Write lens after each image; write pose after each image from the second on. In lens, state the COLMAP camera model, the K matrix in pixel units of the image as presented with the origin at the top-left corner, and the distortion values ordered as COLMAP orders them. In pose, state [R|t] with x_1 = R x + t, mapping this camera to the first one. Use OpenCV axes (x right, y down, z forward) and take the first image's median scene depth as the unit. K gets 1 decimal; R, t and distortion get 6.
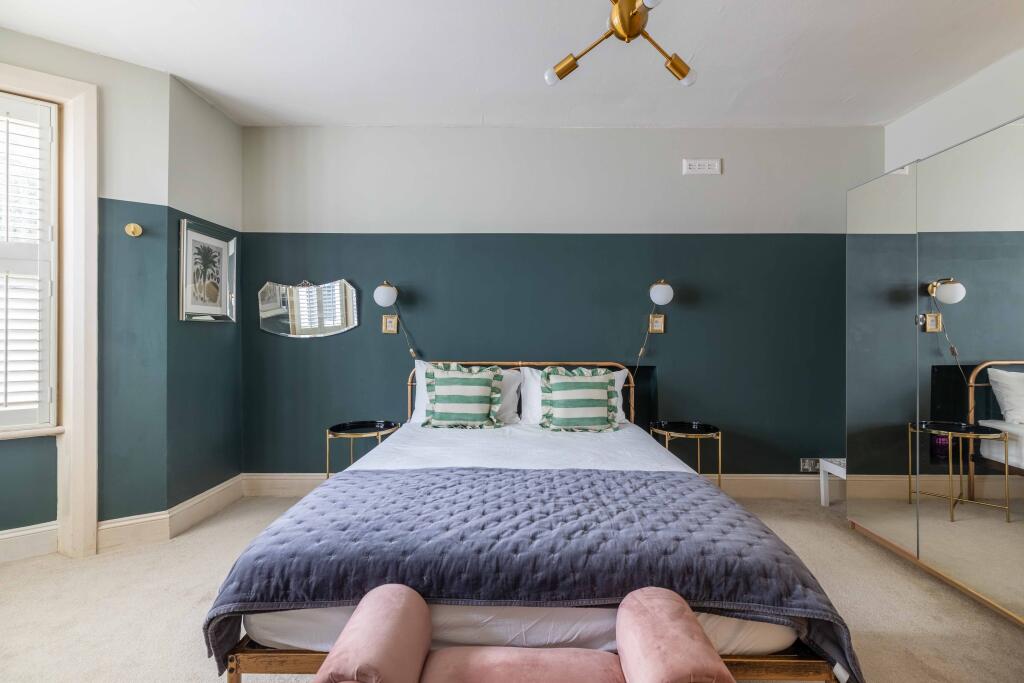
lens RADIAL K [[468.6, 0, 513.6], [0, 468.6, 334.8], [0, 0, 1]] dist [0.005440, -0.001478]
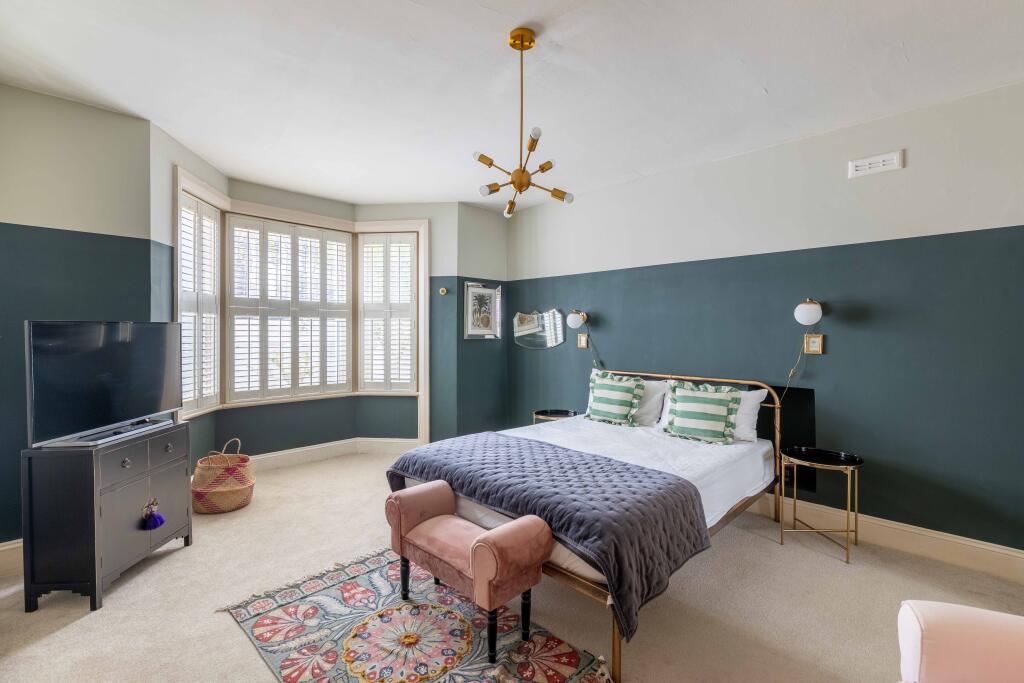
lens RADIAL K [[468.6, 0, 516.5], [0, 468.6, 339.4], [0, 0, 1]] dist [0.005440, -0.001478]
pose [[0.707455, 0.011433, -0.706666, 0.615618], [-0.004462, 0.999921, 0.011710, -0.046369], [0.706745, -0.005131, 0.707450, -0.096972]]
